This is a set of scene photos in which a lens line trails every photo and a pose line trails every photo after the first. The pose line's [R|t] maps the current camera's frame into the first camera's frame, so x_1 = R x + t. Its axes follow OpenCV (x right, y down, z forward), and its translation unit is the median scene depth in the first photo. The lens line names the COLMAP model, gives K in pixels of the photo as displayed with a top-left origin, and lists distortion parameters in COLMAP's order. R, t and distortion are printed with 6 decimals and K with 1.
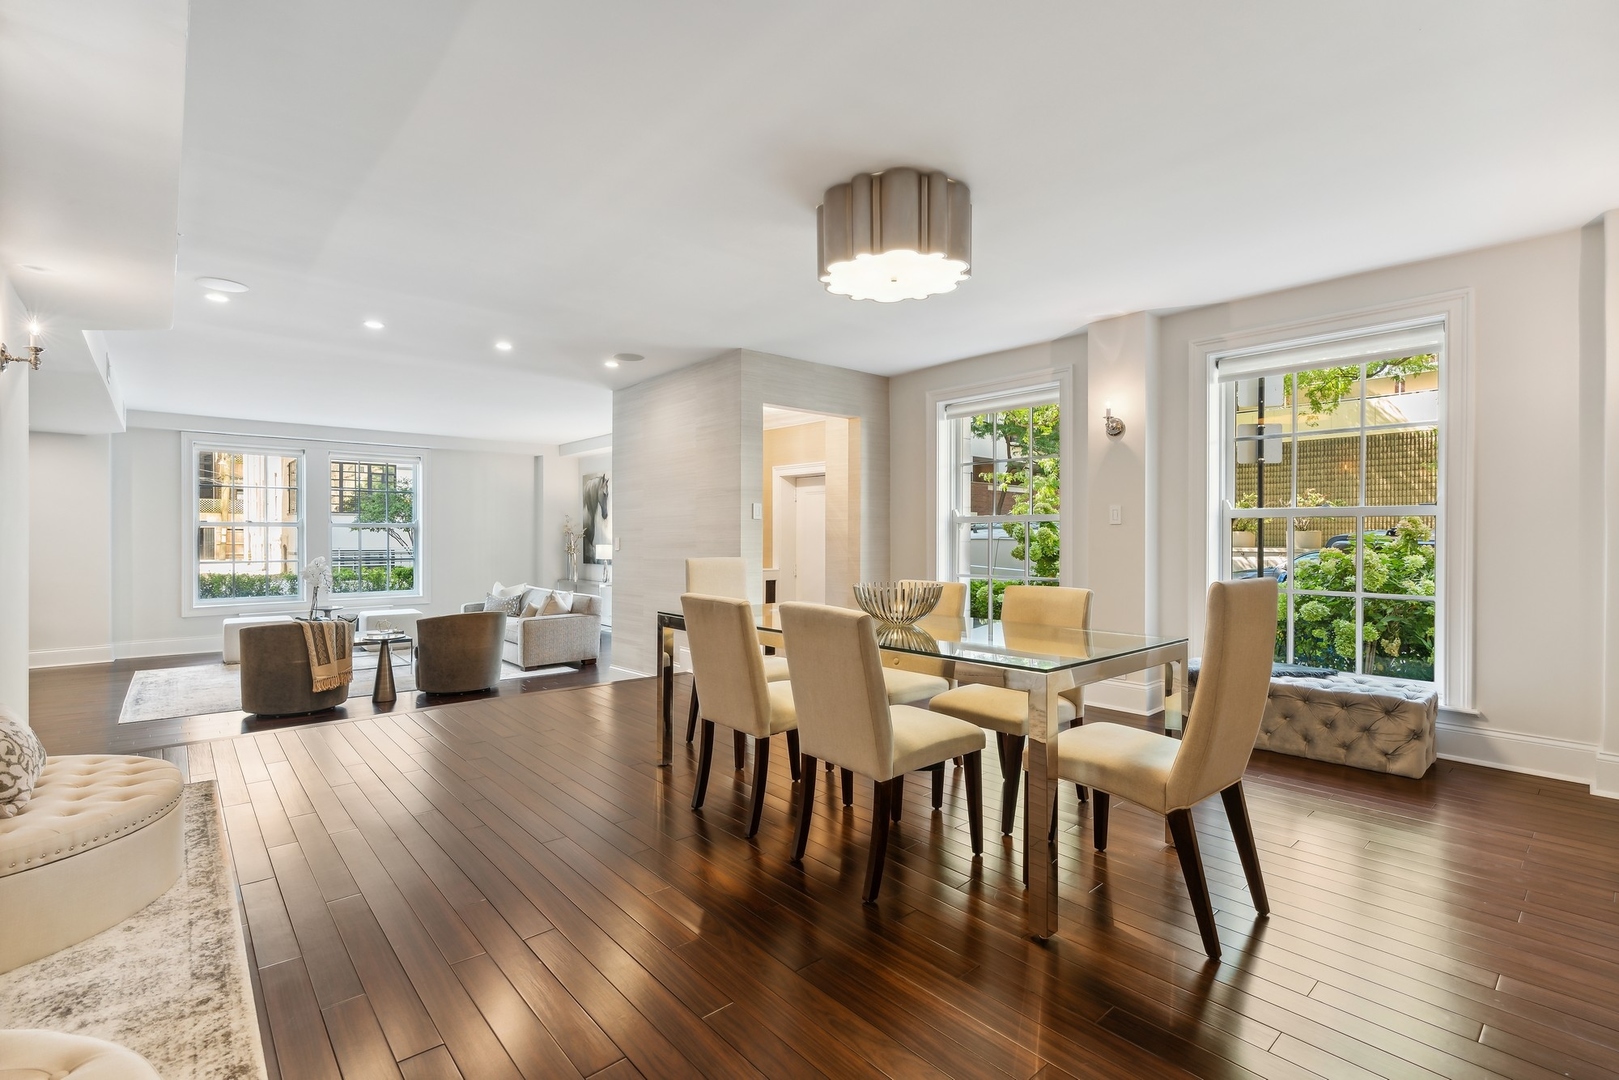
lens RADIAL K [[751.5, 0, 811.4], [0, 751.5, 541.1], [0, 0, 1]] dist [-0.003872, 0.000084]
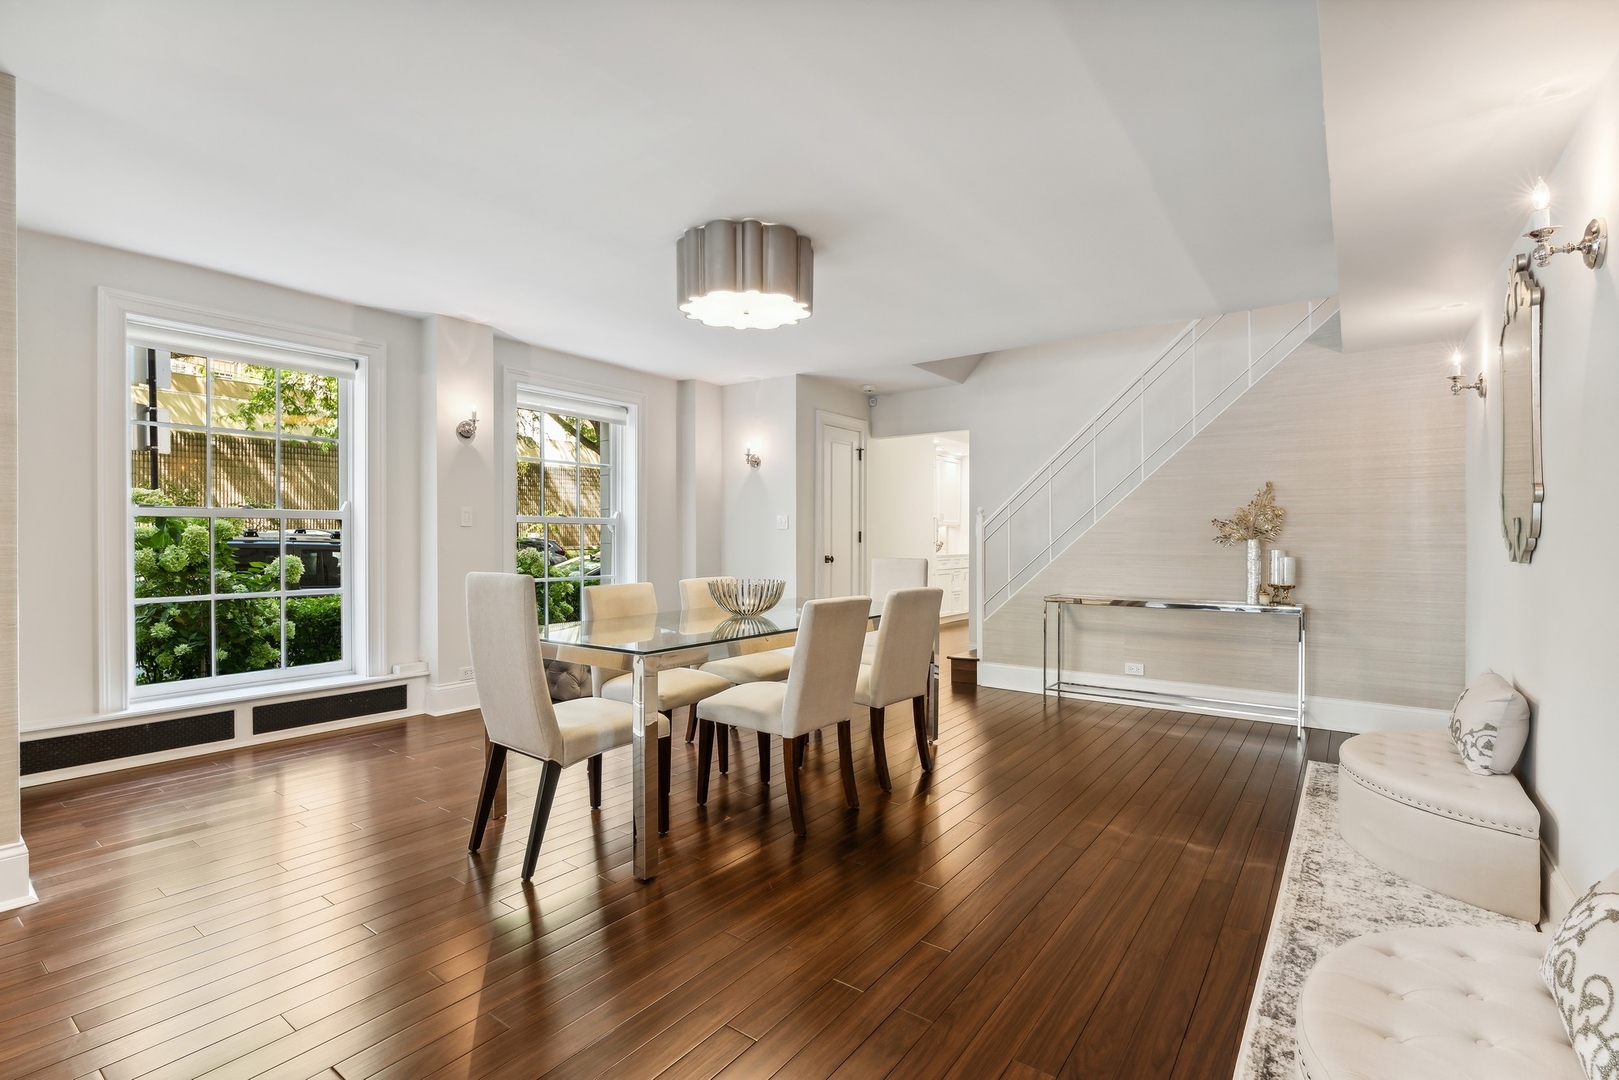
lens RADIAL K [[751.5, 0, 811.4], [0, 751.5, 541.1], [0, 0, 1]] dist [-0.003872, 0.000084]
pose [[-0.224545, -0.004737, 0.974452, -0.676498], [0.006284, 0.999960, 0.006309, -0.005884], [-0.974443, 0.007540, -0.224507, 0.768475]]
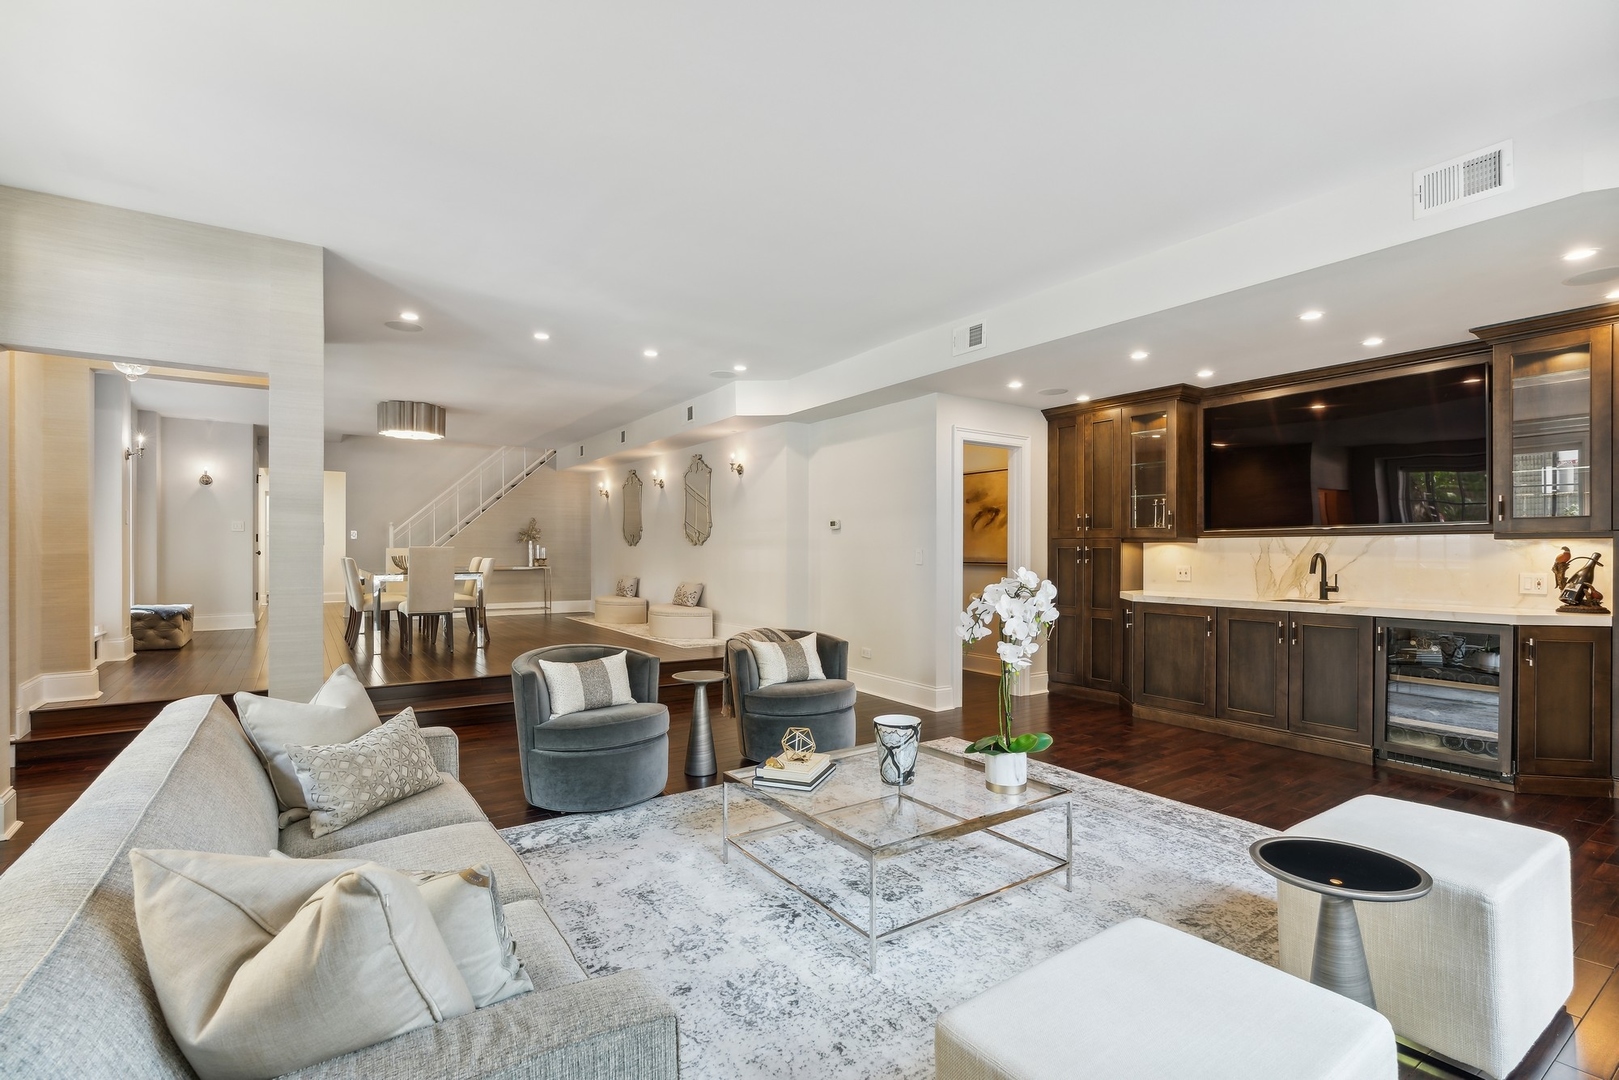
lens RADIAL K [[739.5, 0, 802.7], [0, 739.5, 546.5], [0, 0, 1]] dist [-0.003291, 0.000921]
pose [[-0.994245, -0.001387, 0.107123, -0.970095], [-0.001467, 0.999999, -0.000665, 0.018410], [-0.107122, -0.000819, -0.994246, 2.176151]]
